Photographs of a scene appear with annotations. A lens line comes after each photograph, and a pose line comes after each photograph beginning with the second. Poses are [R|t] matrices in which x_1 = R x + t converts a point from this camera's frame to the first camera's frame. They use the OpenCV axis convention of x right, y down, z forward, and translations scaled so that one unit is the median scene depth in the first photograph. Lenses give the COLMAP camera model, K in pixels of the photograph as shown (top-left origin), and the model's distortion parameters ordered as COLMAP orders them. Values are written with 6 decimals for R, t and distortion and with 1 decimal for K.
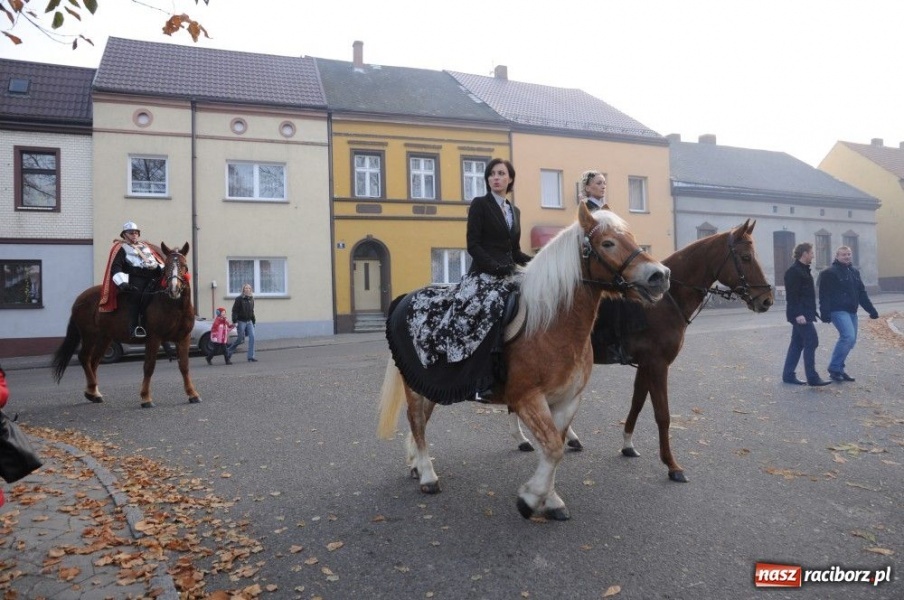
lens RADIAL K [[618.0, 0, 455.3], [0, 618.0, 302.1], [0, 0, 1]] dist [-0.118250, 0.083317]
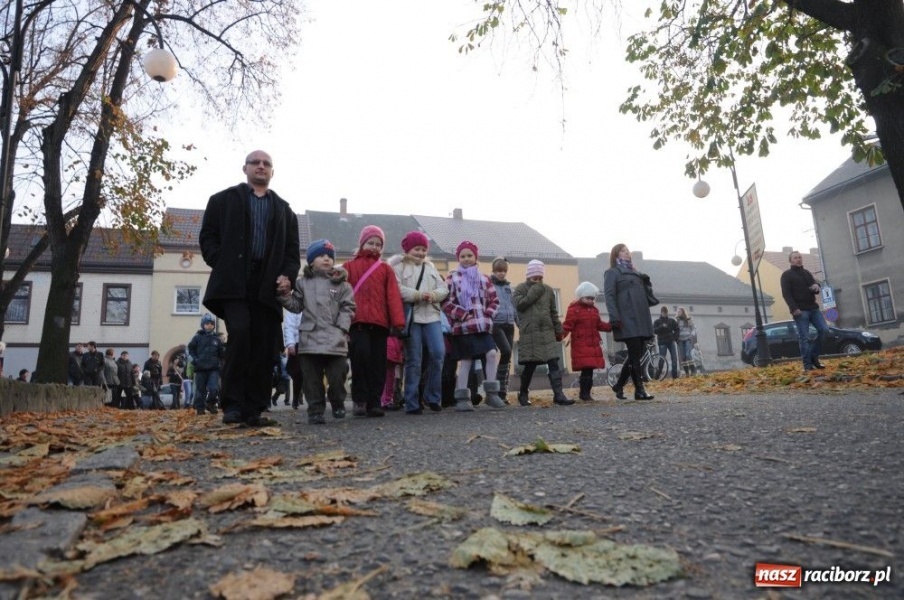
lens RADIAL K [[618.0, 0, 455.3], [0, 618.0, 302.1], [0, 0, 1]] dist [-0.118250, 0.083317]
pose [[0.998157, -0.036831, -0.048233, 0.187105], [0.027023, 0.981381, -0.190161, 0.082092], [0.054338, 0.188507, 0.980567, -0.366095]]
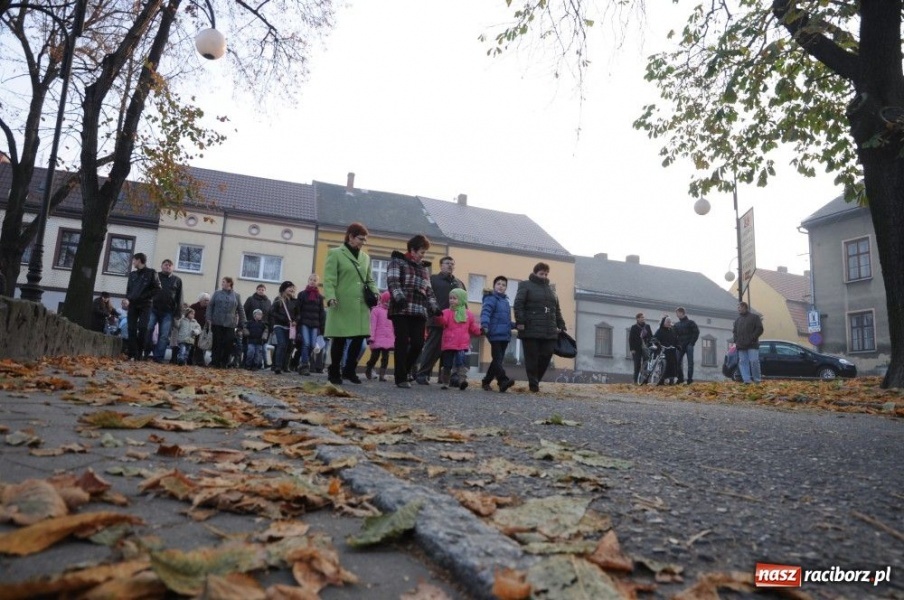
lens RADIAL K [[618.0, 0, 455.3], [0, 618.0, 302.1], [0, 0, 1]] dist [-0.118250, 0.083317]
pose [[0.996999, 0.068467, -0.036134, 0.180920], [-0.073506, 0.983673, -0.164267, 0.083219], [0.024297, 0.166430, 0.985754, -0.390840]]
